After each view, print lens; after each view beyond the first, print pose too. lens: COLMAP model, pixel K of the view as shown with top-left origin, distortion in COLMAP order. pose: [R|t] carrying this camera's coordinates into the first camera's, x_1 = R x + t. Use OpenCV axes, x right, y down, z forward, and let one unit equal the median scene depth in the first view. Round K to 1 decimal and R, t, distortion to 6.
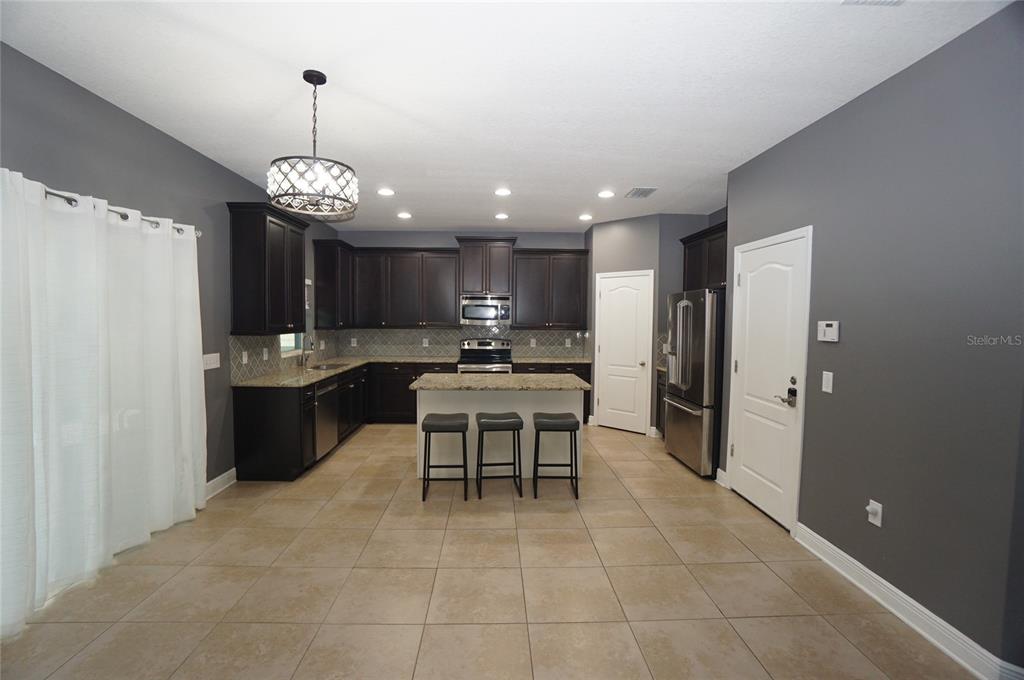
lens RADIAL K [[450.7, 0, 509.3], [0, 450.7, 338.0], [0, 0, 1]] dist [-0.062509, 0.021622]
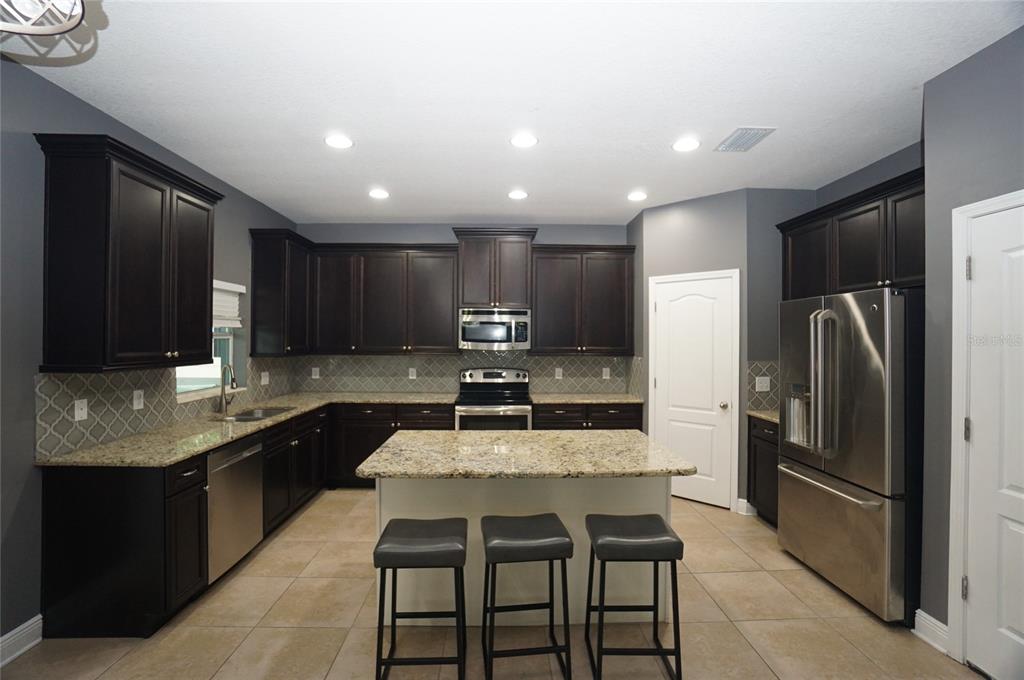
lens RADIAL K [[450.7, 0, 509.3], [0, 450.7, 338.0], [0, 0, 1]] dist [-0.062509, 0.021622]
pose [[0.999937, -0.003448, -0.010692, -0.023195], [0.002941, 0.998889, -0.047025, -0.015028], [0.010842, 0.046990, 0.998837, 0.310444]]
